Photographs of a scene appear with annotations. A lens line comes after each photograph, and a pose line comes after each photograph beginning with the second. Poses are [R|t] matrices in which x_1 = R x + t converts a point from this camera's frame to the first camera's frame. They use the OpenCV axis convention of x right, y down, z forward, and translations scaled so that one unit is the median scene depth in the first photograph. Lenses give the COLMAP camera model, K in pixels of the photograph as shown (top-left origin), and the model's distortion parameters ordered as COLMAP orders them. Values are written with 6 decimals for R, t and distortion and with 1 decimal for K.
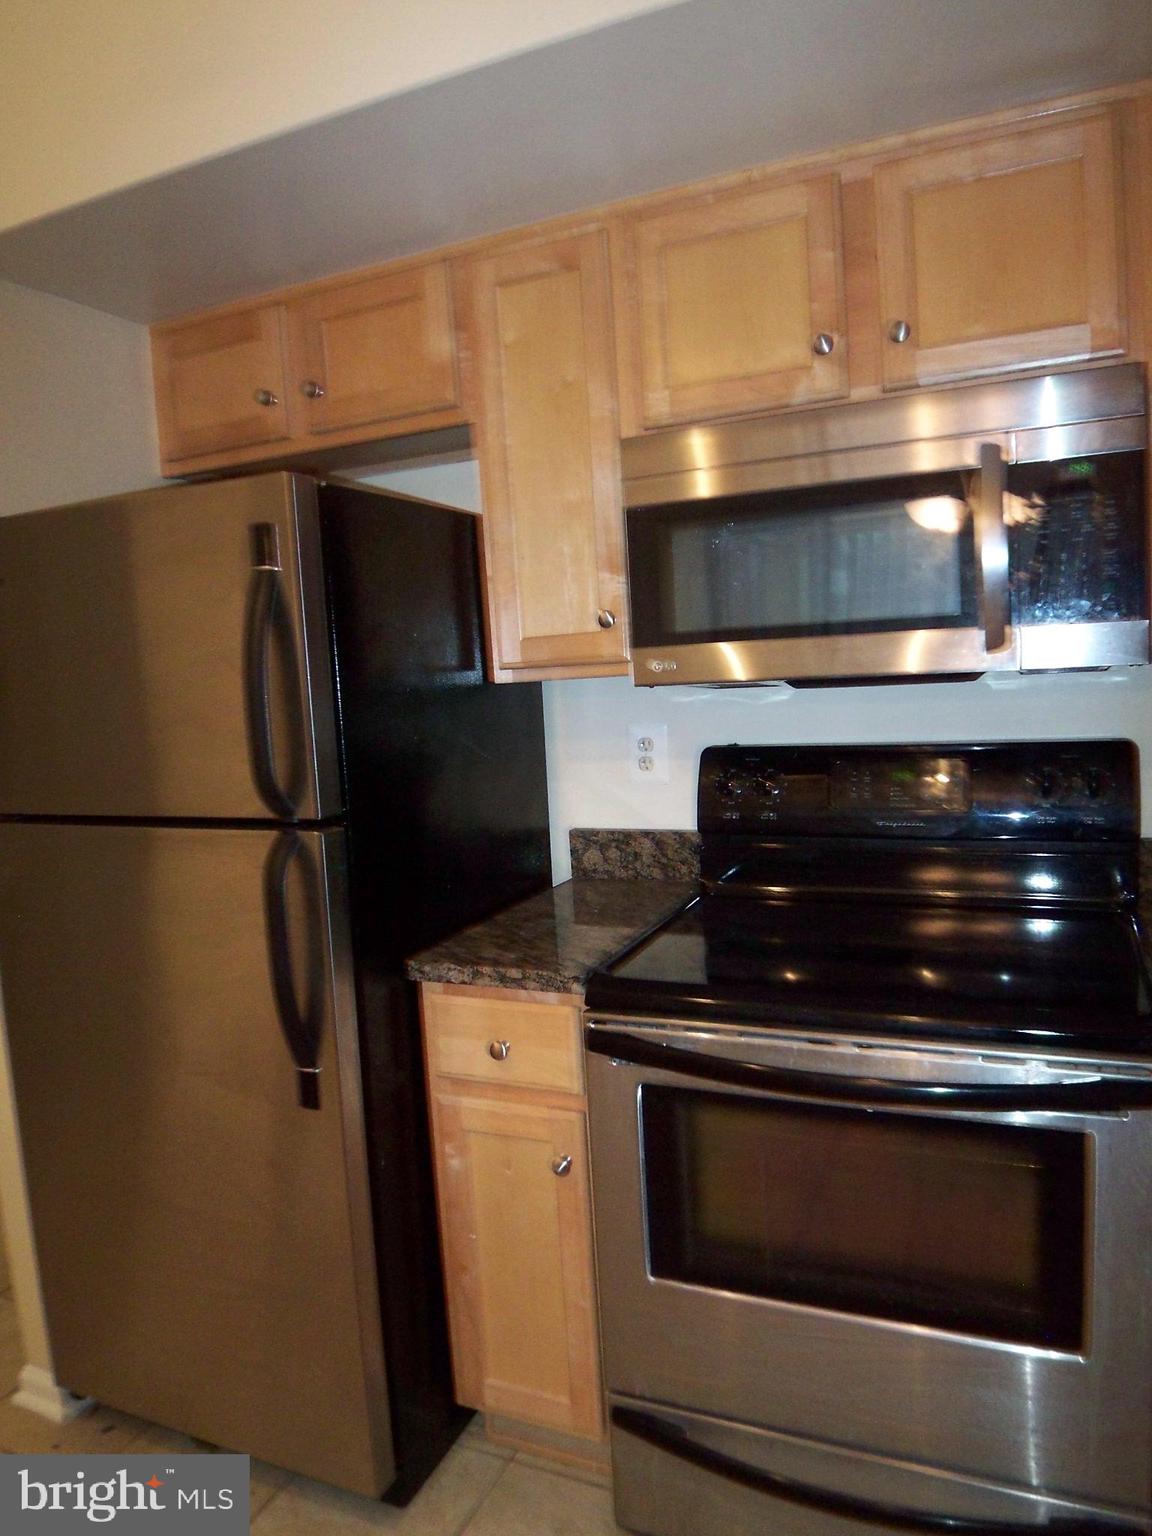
lens RADIAL K [[1022.9, 0, 578.9], [0, 1022.9, 755.4], [0, 0, 1]] dist [-0.019393, -0.035546]
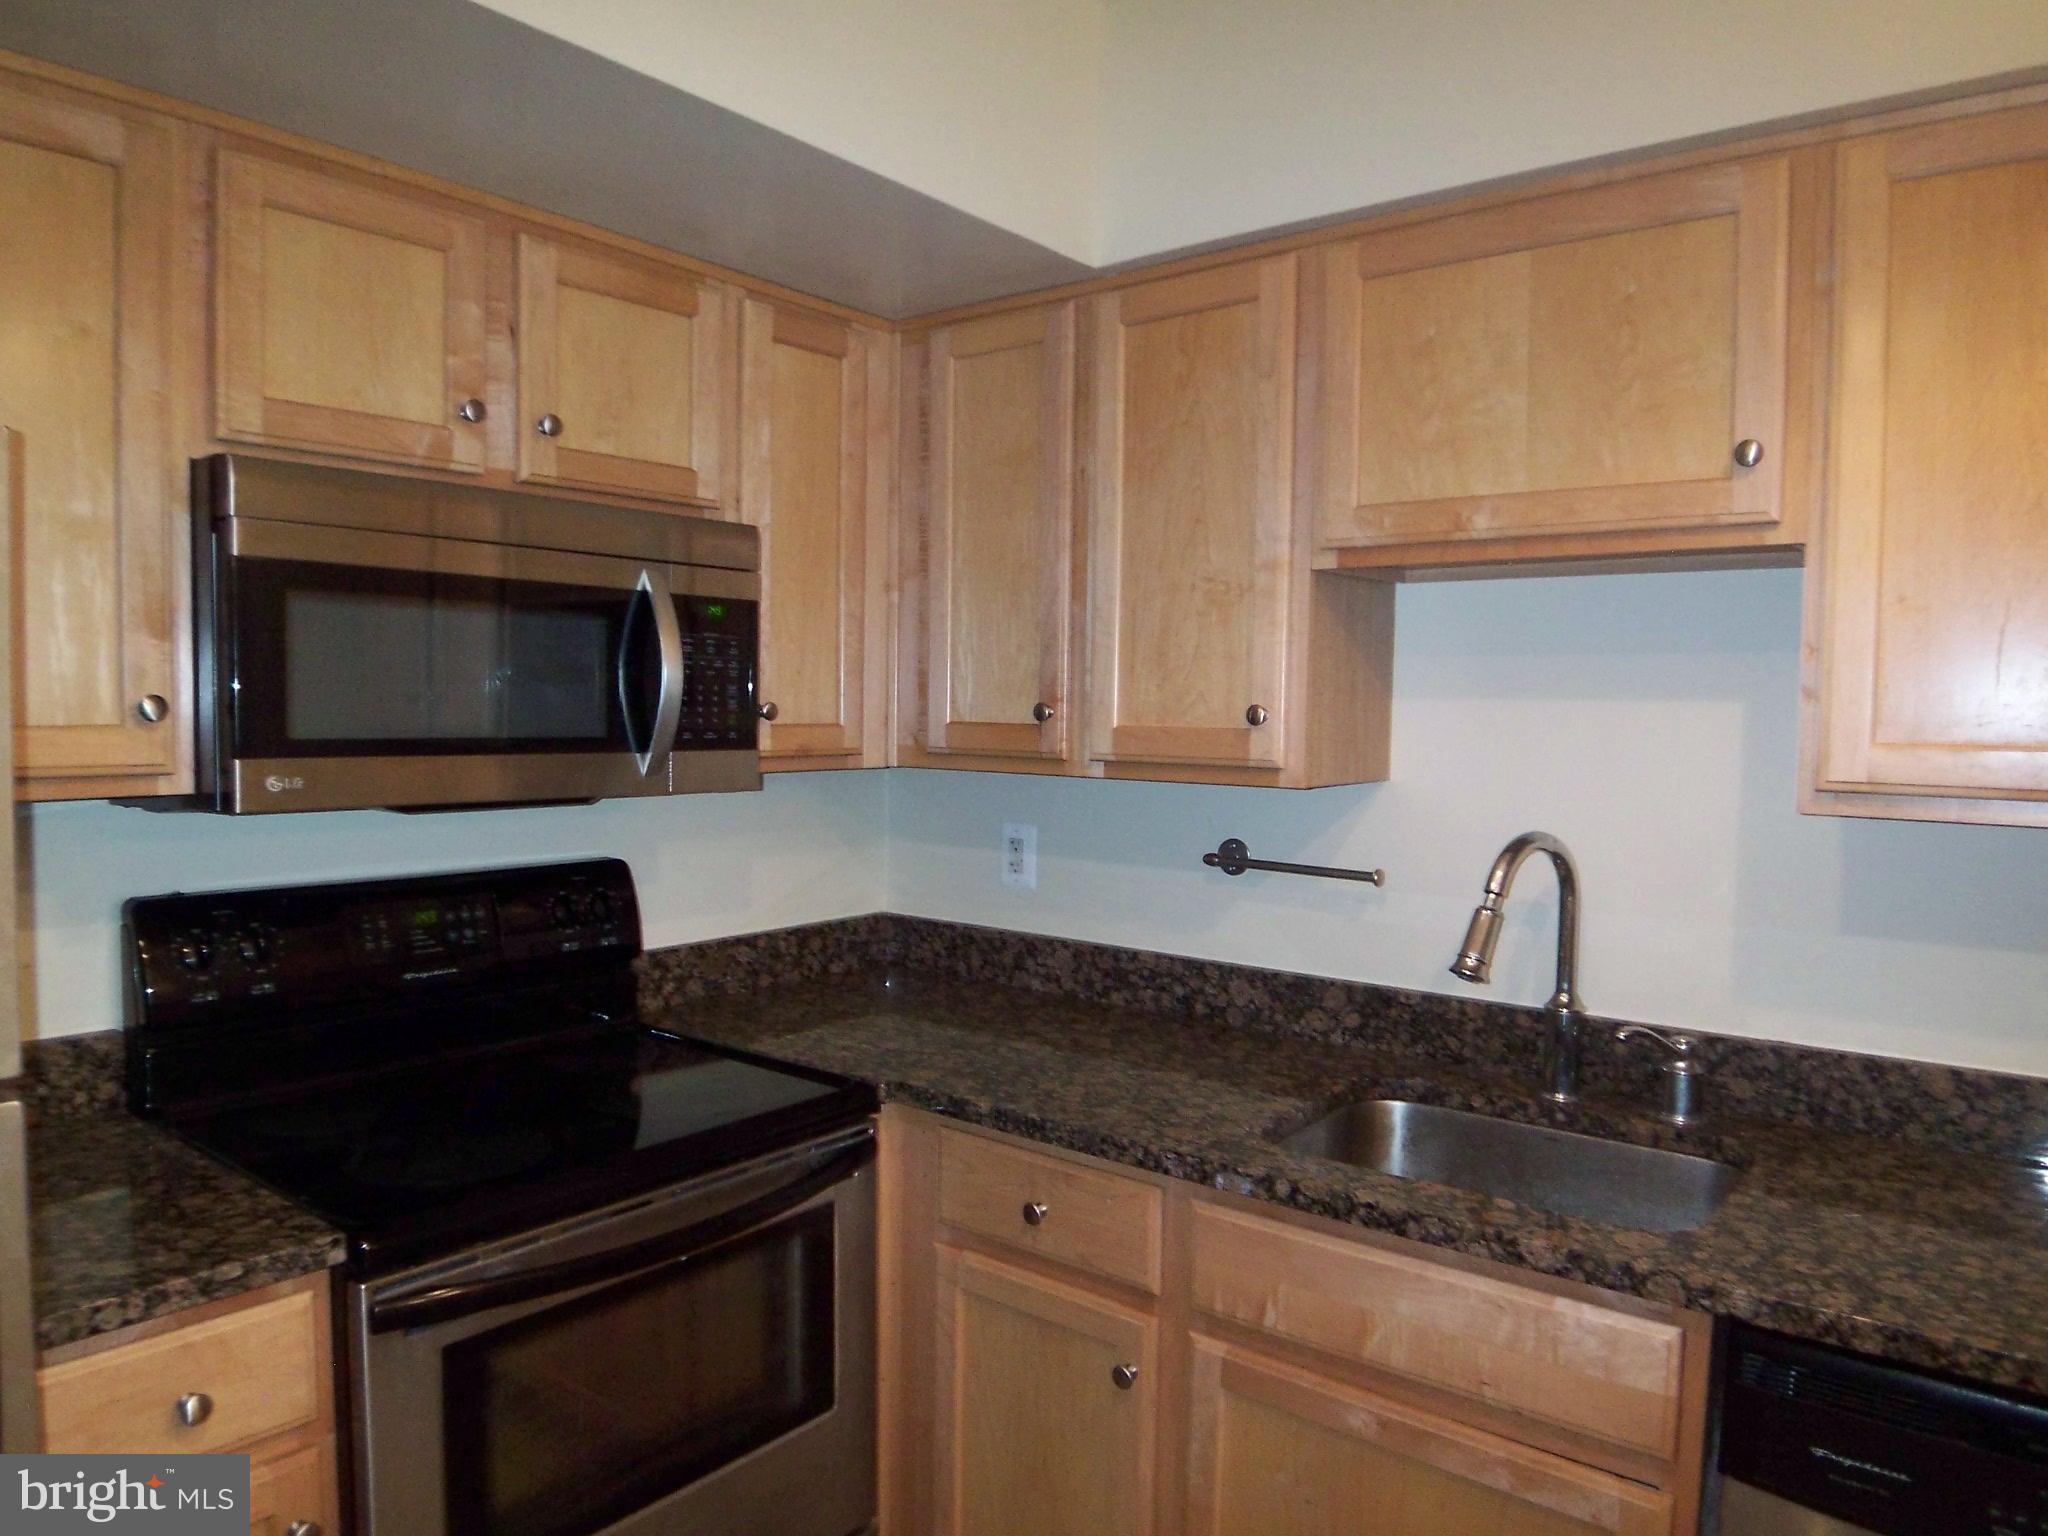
lens RADIAL K [[1363.9, 0, 1017.1], [0, 1363.9, 754.2], [0, 0, 1]] dist [-0.019393, -0.035546]
pose [[0.259942, 0.027168, 0.965242, -0.729380], [0.057267, 0.997411, -0.043496, -0.041277], [-0.963925, 0.066583, 0.257713, 0.288661]]
